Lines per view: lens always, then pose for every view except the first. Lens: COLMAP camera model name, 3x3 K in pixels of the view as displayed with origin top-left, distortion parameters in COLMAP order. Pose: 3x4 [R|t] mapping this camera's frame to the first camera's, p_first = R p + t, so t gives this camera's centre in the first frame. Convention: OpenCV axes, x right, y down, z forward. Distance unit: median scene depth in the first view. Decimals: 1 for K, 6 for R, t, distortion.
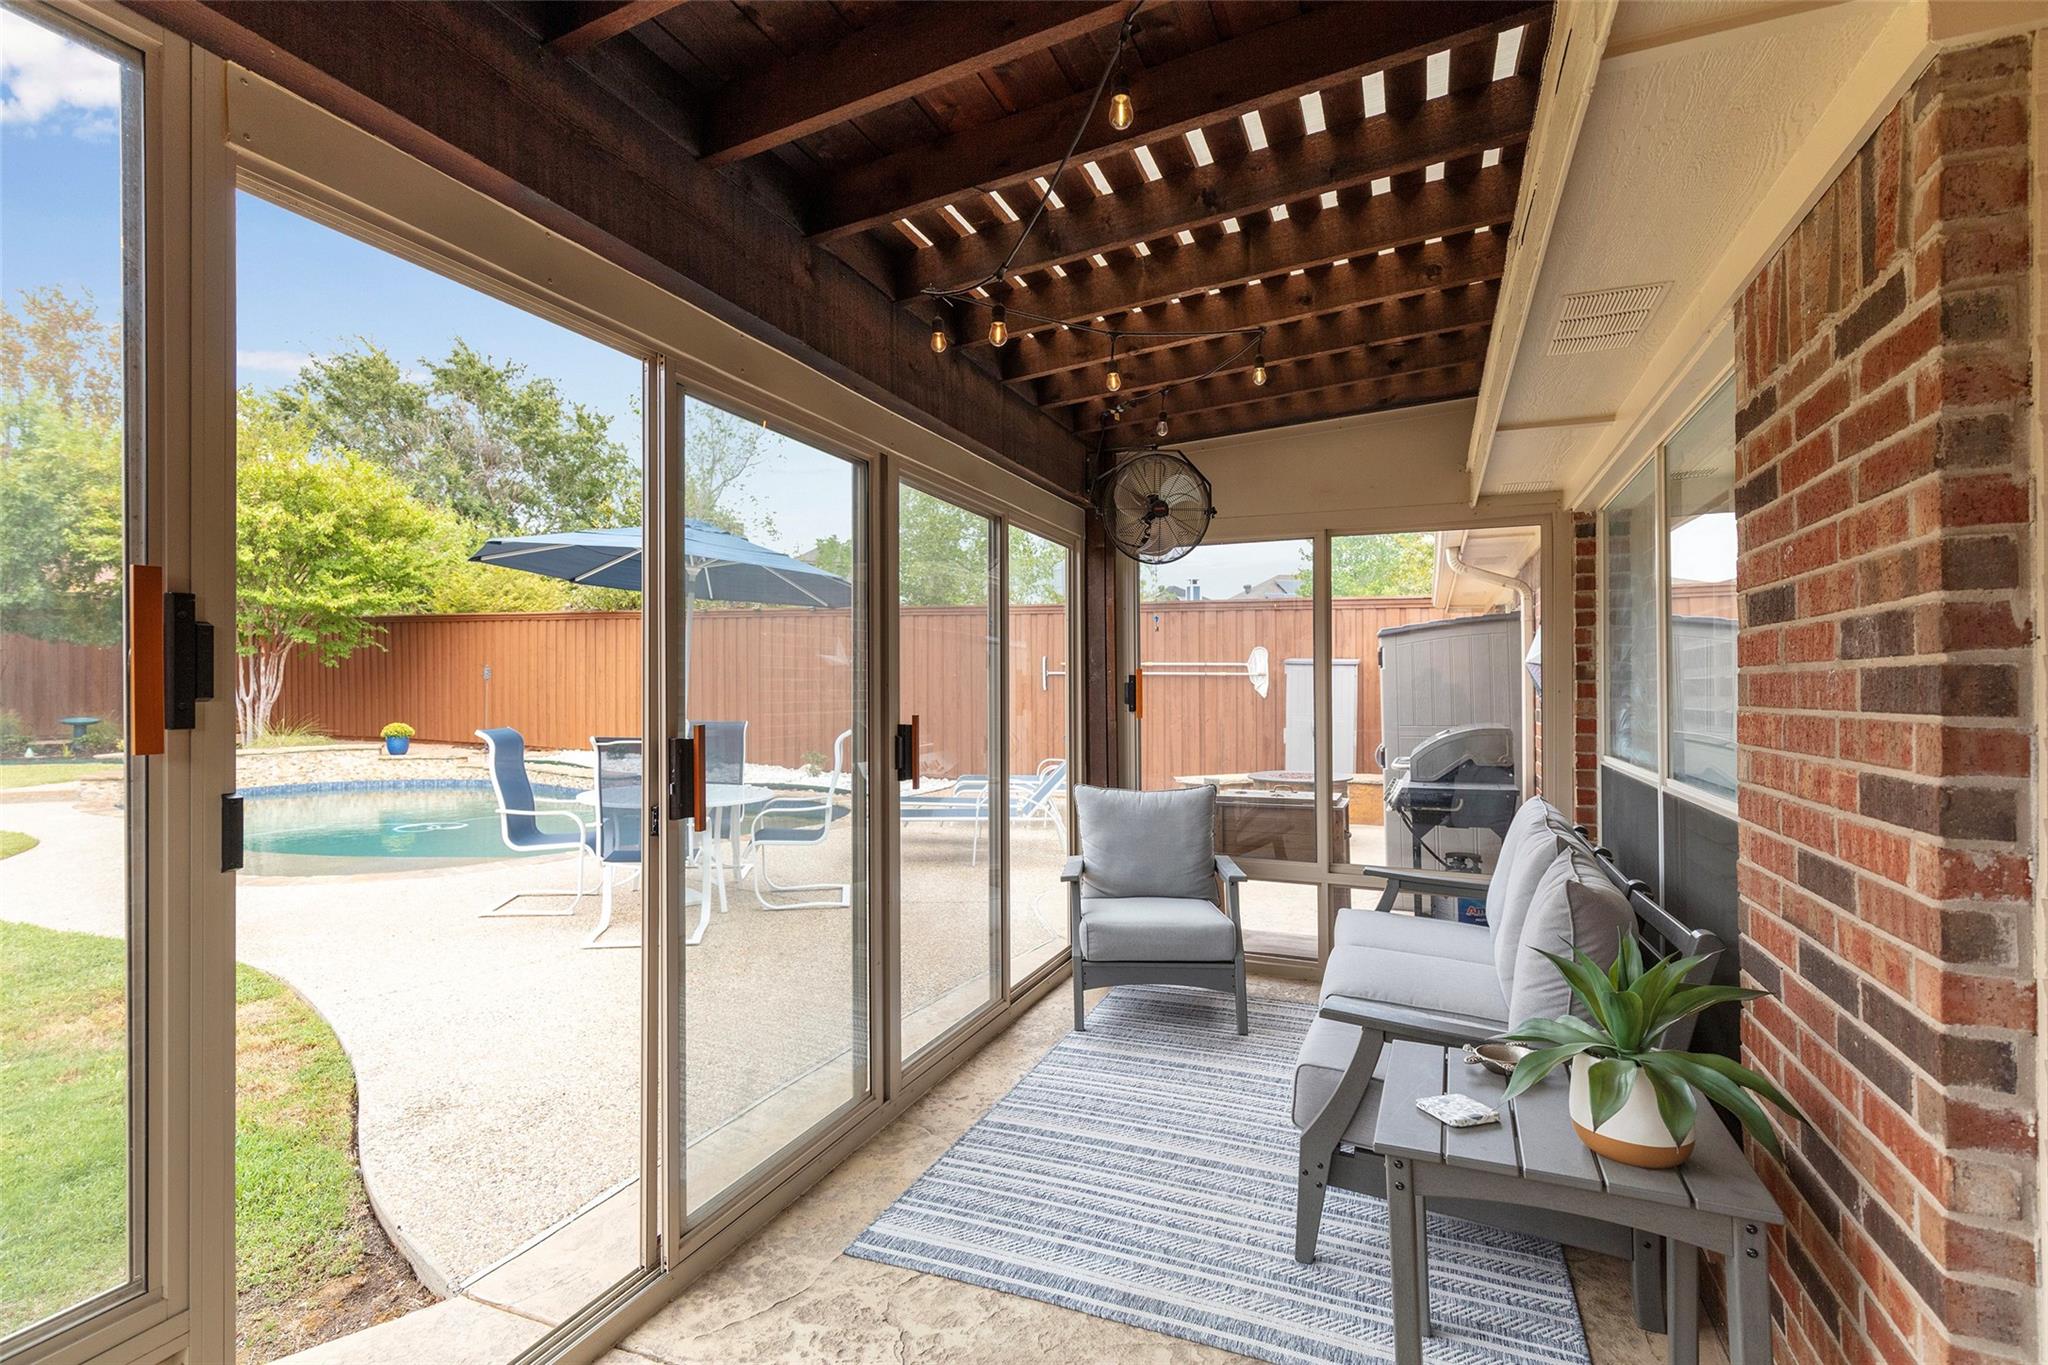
lens RADIAL K [[936.0, 0, 1018.2], [0, 936.0, 680.2], [0, 0, 1]] dist [0.012448, -0.001949]
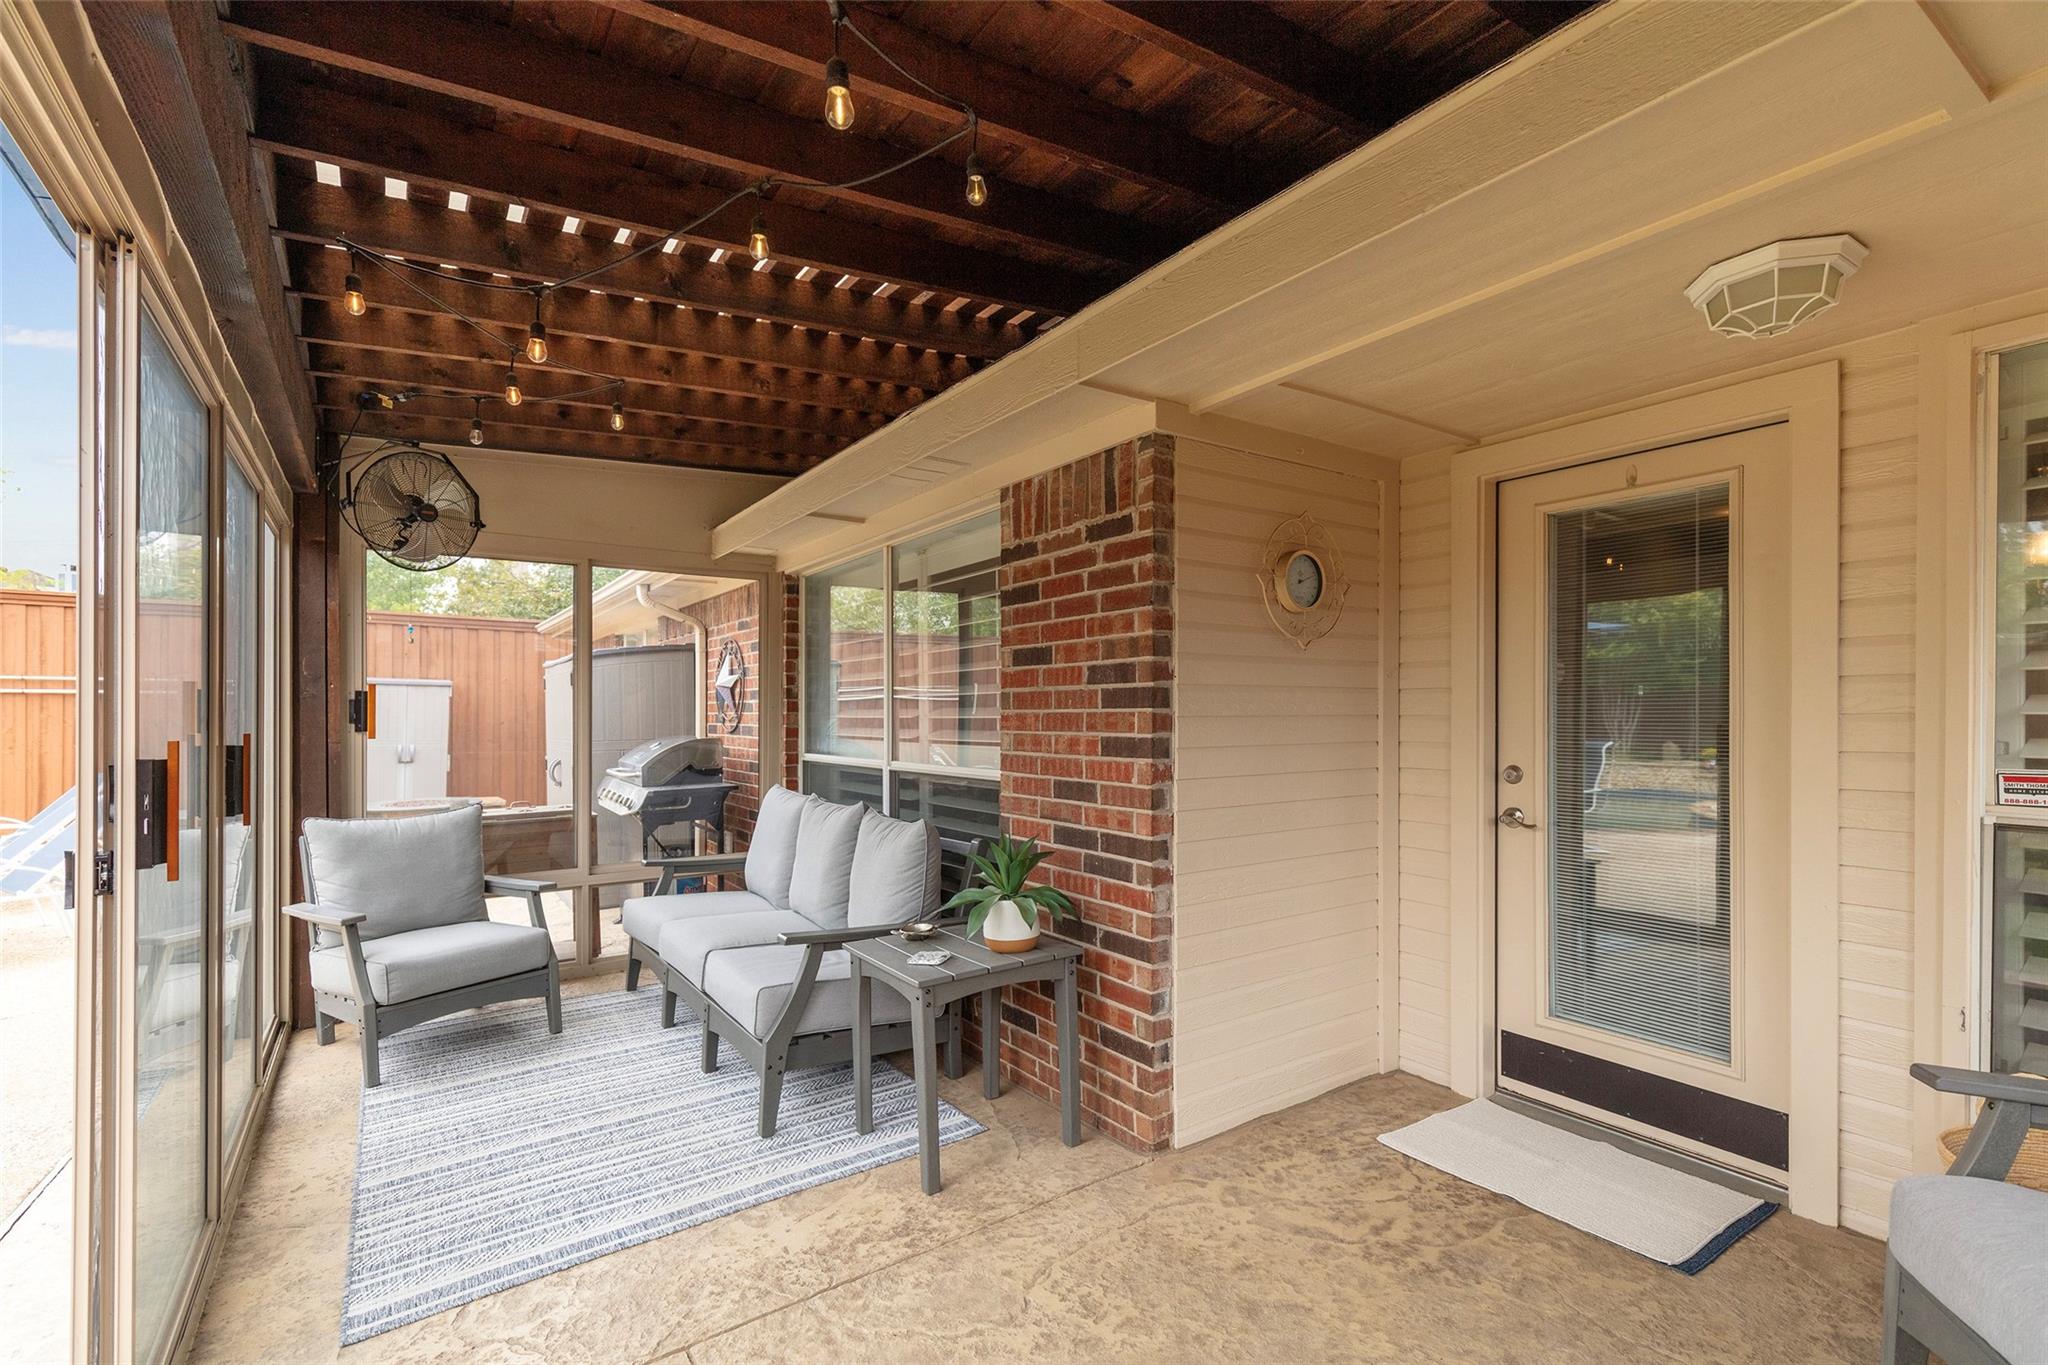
lens RADIAL K [[936.0, 0, 1001.8], [0, 936.0, 711.0], [0, 0, 1]] dist [0.012448, -0.001949]
pose [[0.541966, -0.002687, 0.840396, -0.601854], [-0.002014, 0.999988, 0.004496, 0.017263], [-0.840398, -0.004129, 0.541954, 0.017114]]
